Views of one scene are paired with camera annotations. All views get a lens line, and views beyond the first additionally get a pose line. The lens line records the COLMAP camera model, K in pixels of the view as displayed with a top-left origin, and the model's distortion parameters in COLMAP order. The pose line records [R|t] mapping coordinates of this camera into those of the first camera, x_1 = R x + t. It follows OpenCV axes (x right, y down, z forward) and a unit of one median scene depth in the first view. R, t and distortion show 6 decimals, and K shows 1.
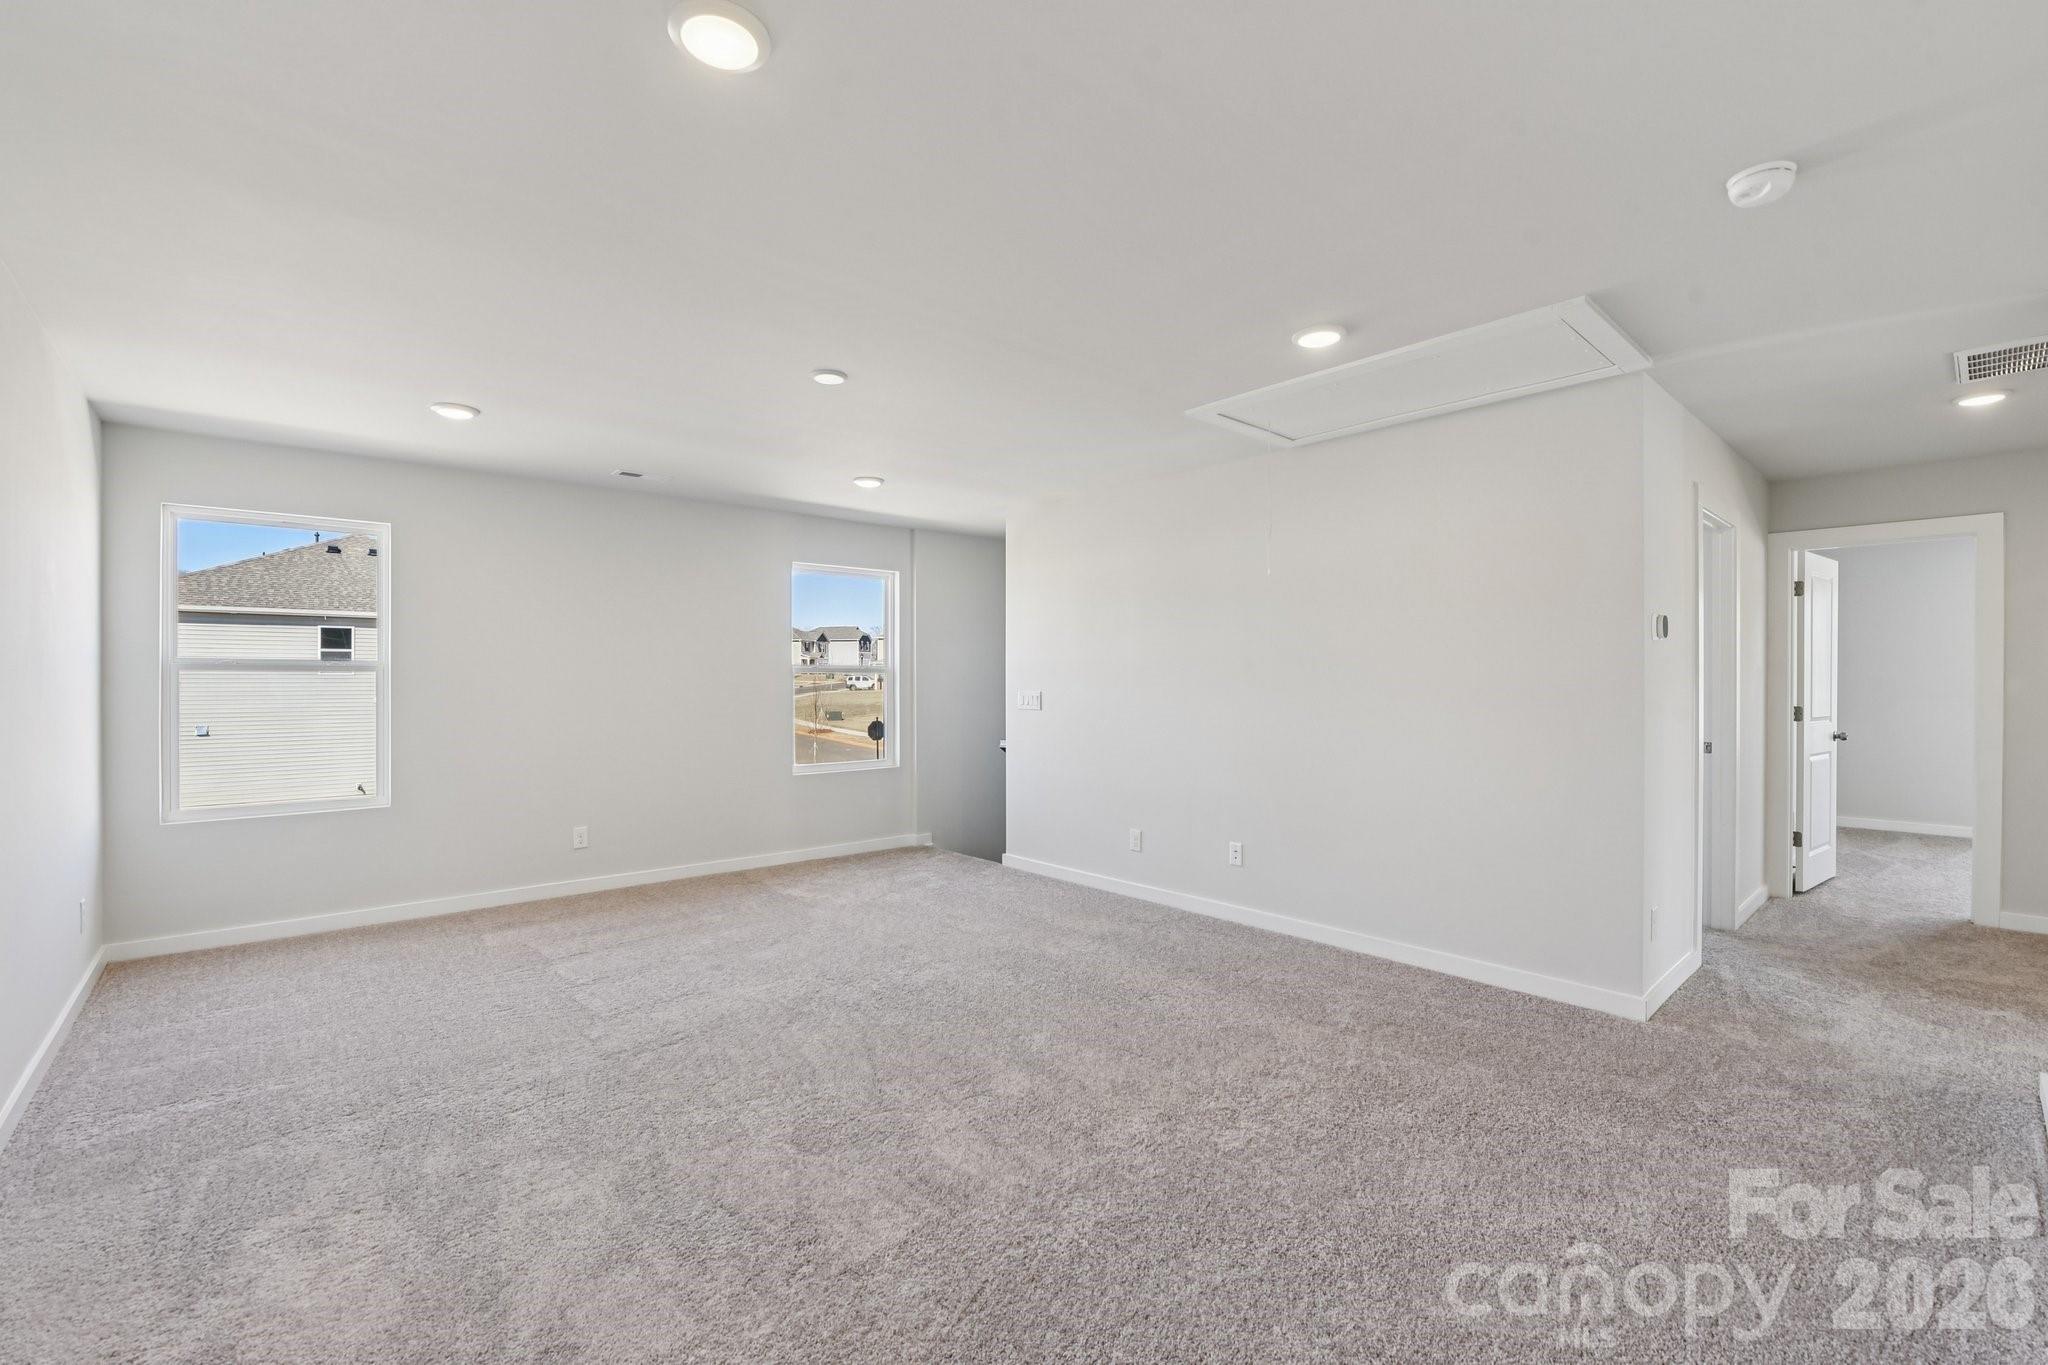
lens RADIAL K [[859.6, 0, 1021.2], [0, 859.6, 685.4], [0, 0, 1]] dist [-0.015985, -0.000139]
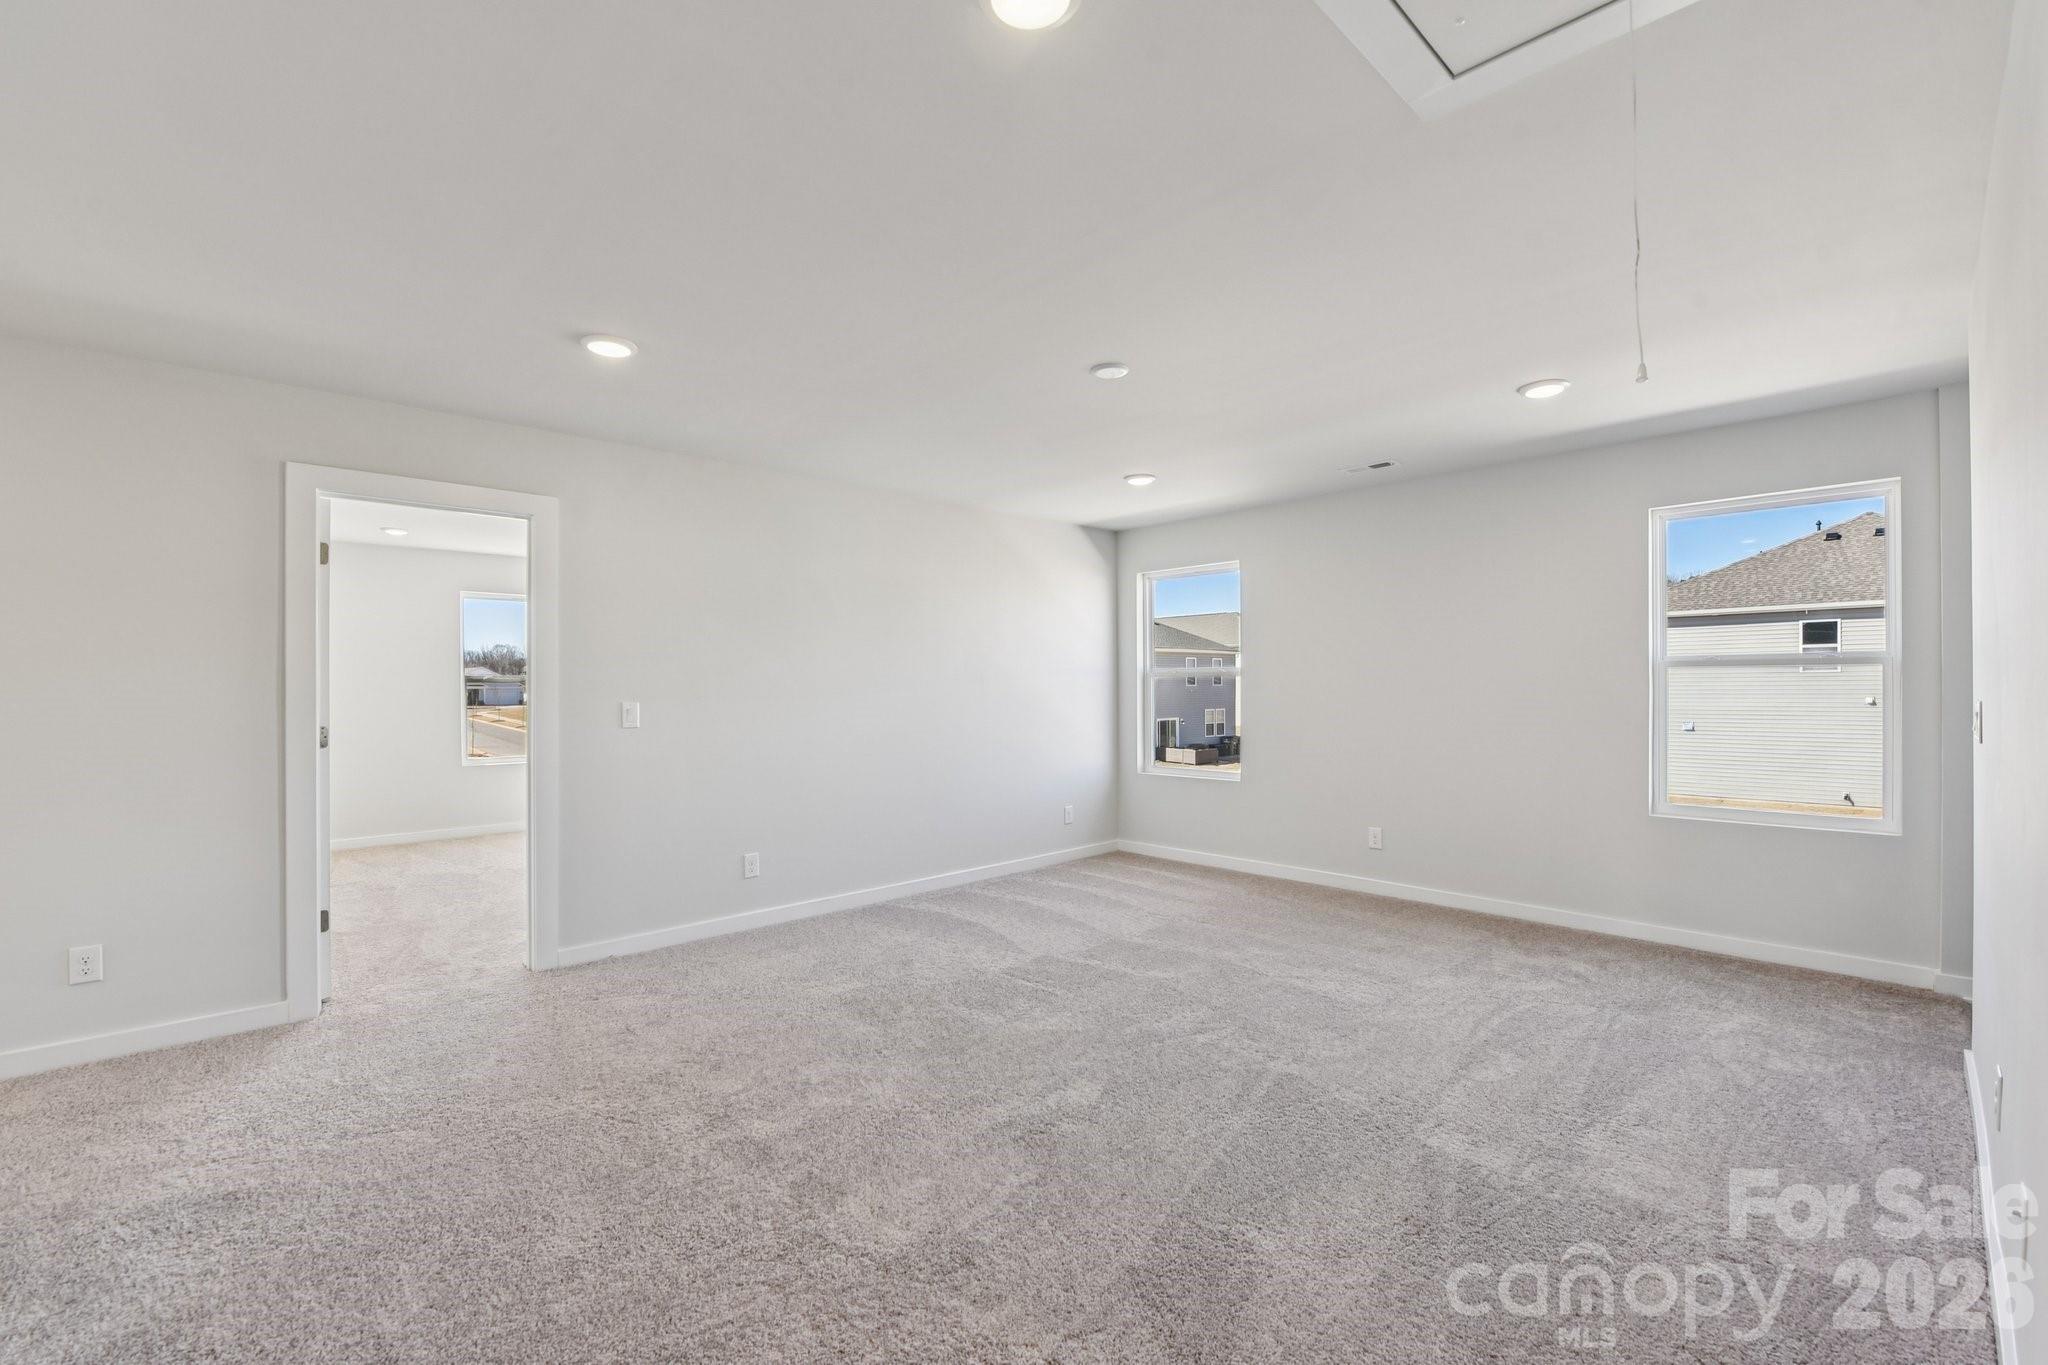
lens RADIAL K [[859.6, 0, 1028.7], [0, 859.6, 683.1], [0, 0, 1]] dist [-0.015985, -0.000139]
pose [[0.042041, -0.001363, -0.999115, 0.084325], [0.001597, 0.999998, -0.001297, -0.000581], [0.999115, -0.001541, 0.042043, 0.098837]]
